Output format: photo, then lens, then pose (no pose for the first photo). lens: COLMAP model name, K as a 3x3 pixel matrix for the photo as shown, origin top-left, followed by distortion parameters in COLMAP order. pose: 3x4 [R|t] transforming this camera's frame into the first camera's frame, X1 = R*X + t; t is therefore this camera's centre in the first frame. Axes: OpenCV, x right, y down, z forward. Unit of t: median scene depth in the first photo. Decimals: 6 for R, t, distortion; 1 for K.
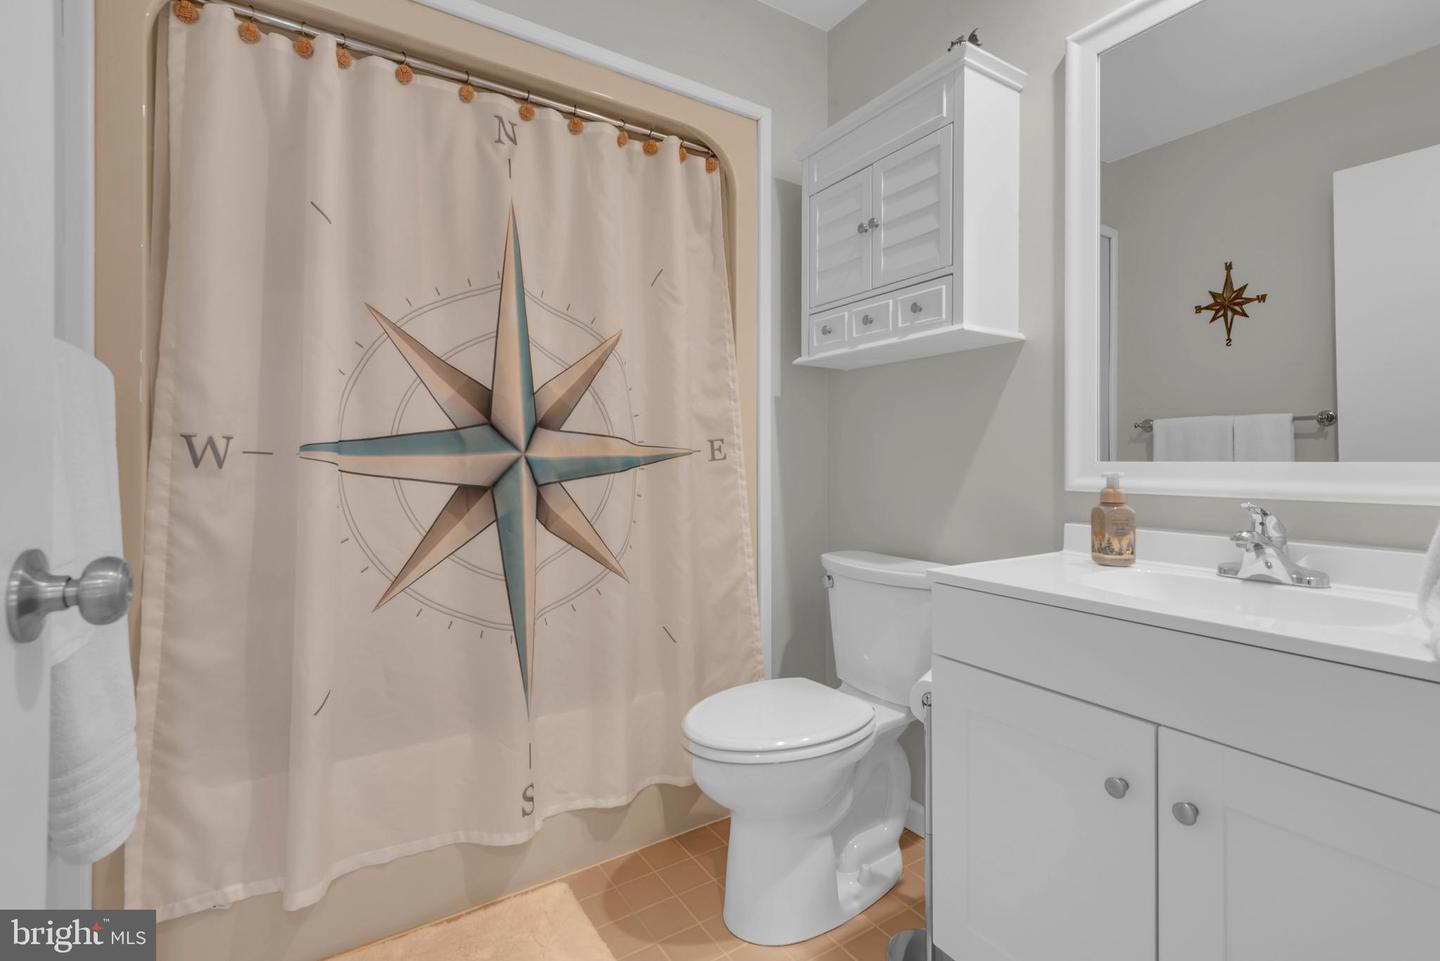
lens RADIAL K [[647.2, 0, 720.7], [0, 647.2, 468.4], [0, 0, 1]] dist [0.017014, -0.017285]
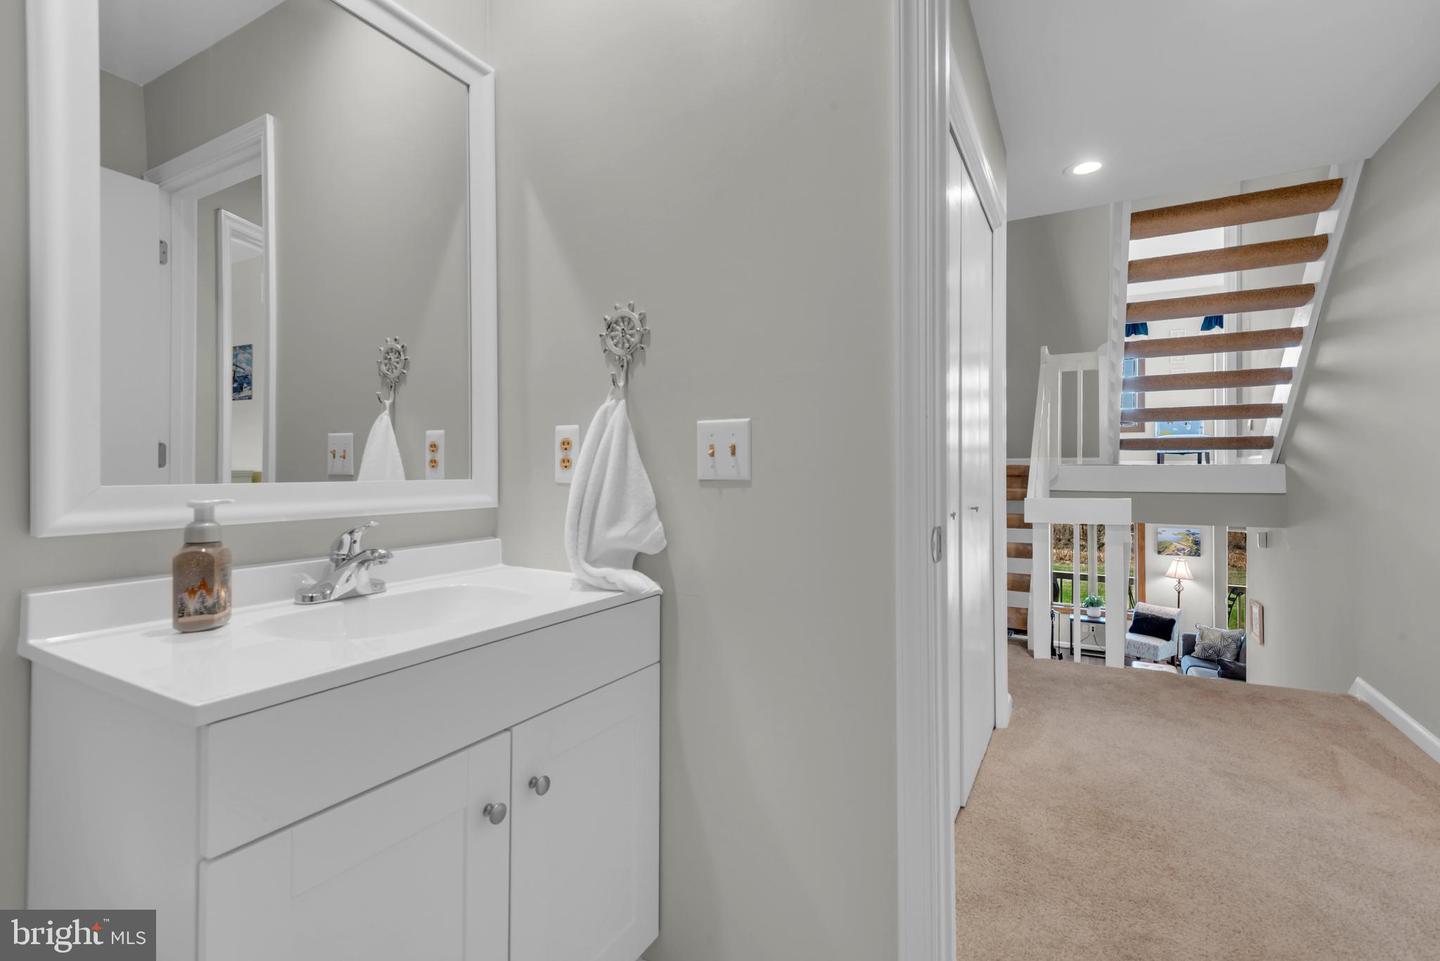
lens RADIAL K [[647.2, 0, 720.7], [0, 647.2, 468.4], [0, 0, 1]] dist [0.017014, -0.017285]
pose [[-0.459512, 0.005735, 0.888153, -0.307582], [0.009065, 0.999957, -0.001767, -0.022029], [-0.888125, 0.007239, -0.459545, 0.813480]]
